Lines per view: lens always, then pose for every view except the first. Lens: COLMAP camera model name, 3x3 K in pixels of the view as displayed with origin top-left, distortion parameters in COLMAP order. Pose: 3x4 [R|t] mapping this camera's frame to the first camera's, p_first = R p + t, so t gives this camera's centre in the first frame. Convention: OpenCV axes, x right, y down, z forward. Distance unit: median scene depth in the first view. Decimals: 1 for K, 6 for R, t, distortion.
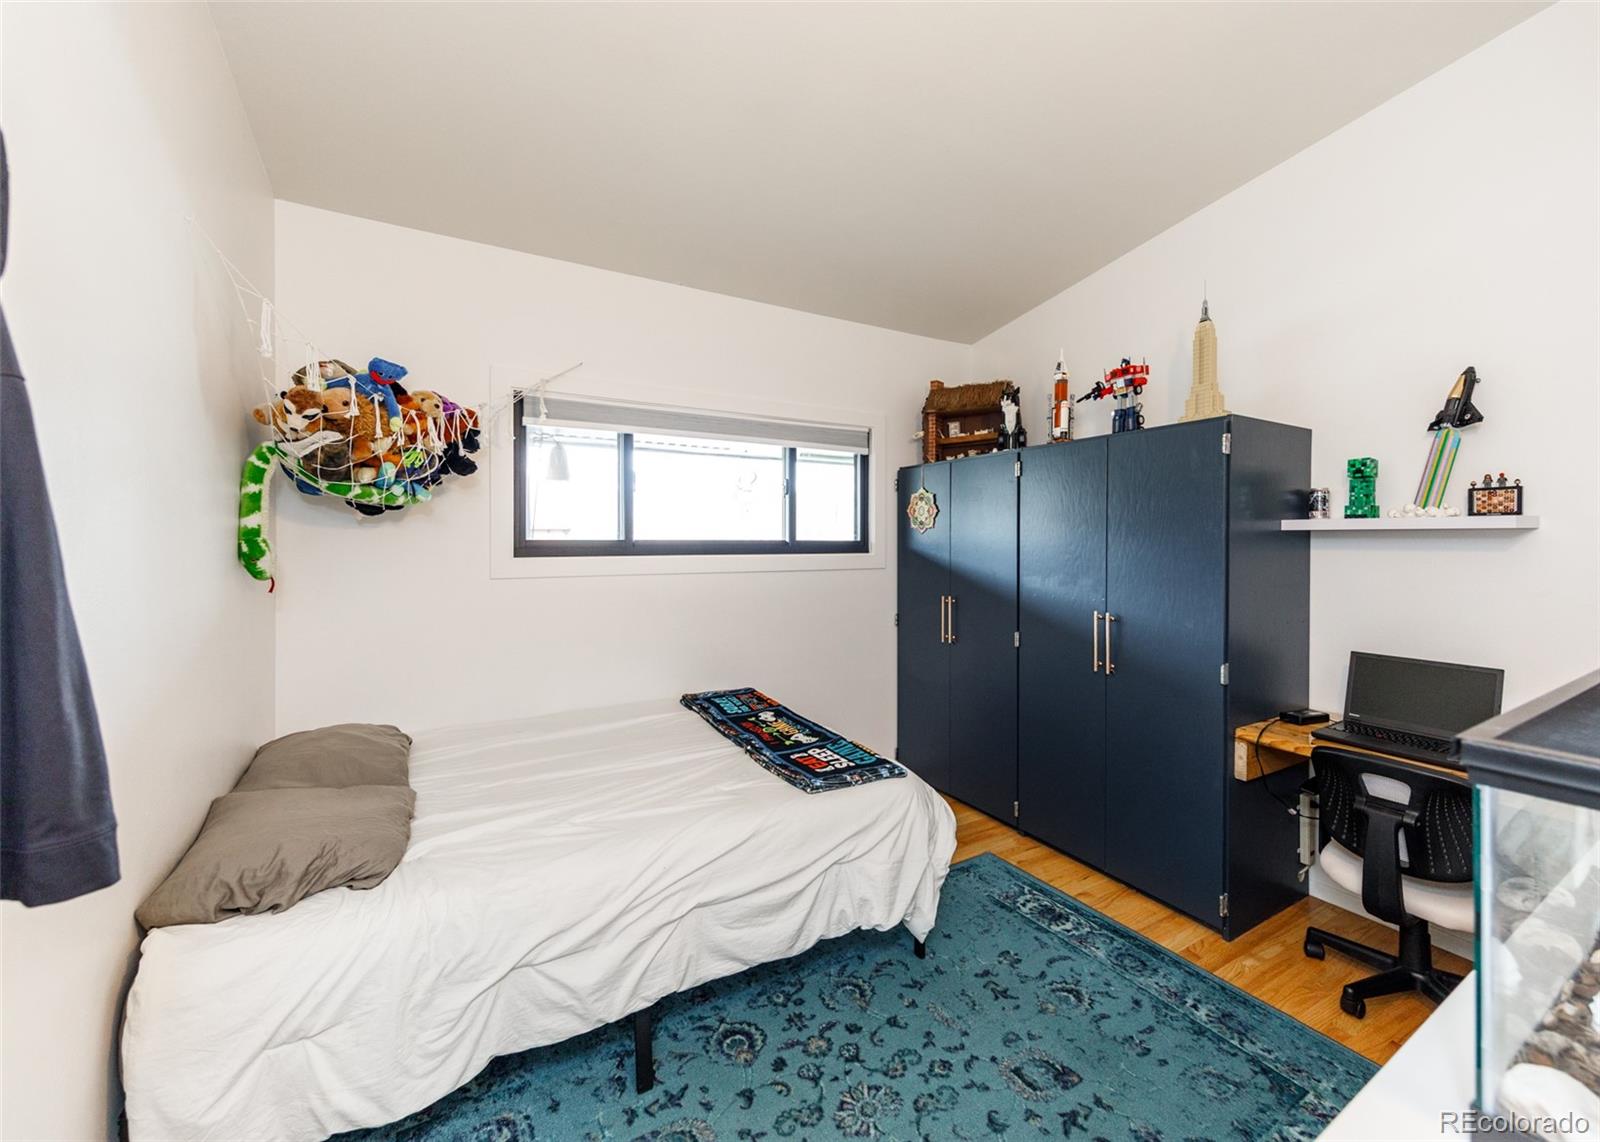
lens RADIAL K [[619.9, 0, 793.7], [0, 619.9, 541.7], [0, 0, 1]] dist [-0.002566, -0.000169]
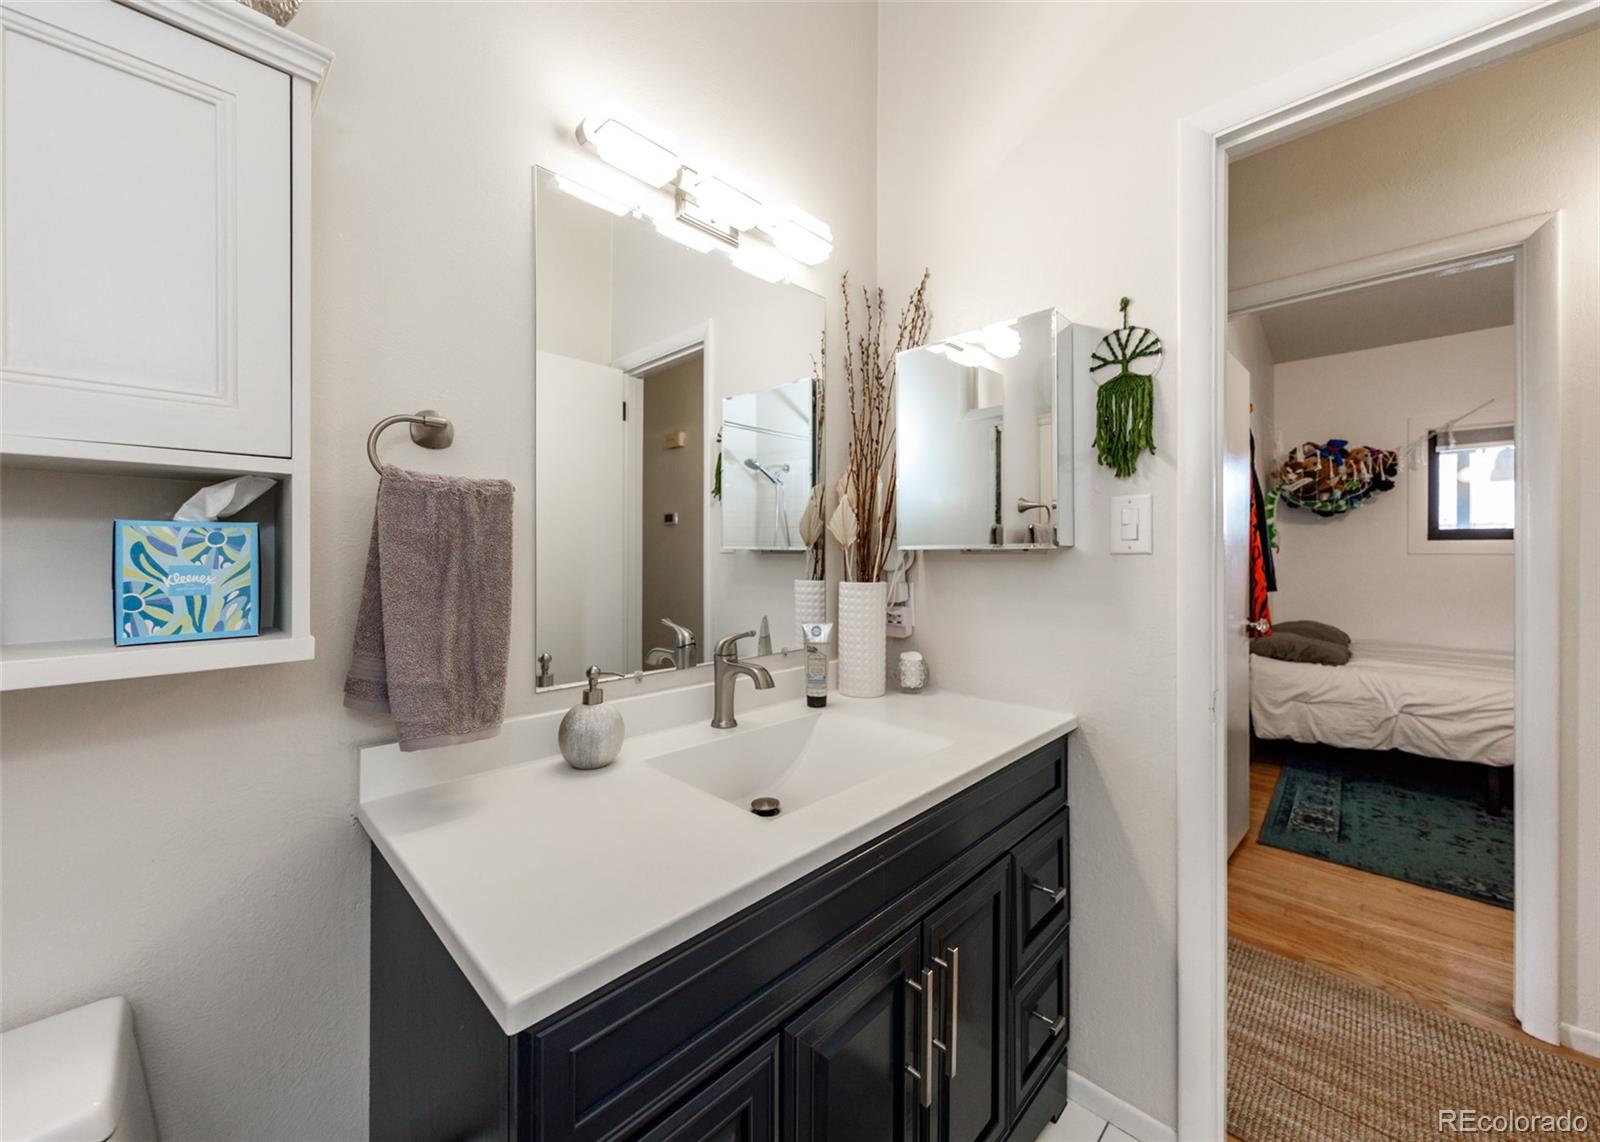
lens RADIAL K [[619.9, 0, 798.8], [0, 619.9, 555.2], [0, 0, 1]] dist [-0.002566, -0.000169]
pose [[0.281098, 0.007666, -0.959648, 0.708952], [-0.000631, 0.999969, 0.007803, 0.063332], [0.959679, -0.001587, 0.281095, -1.125166]]
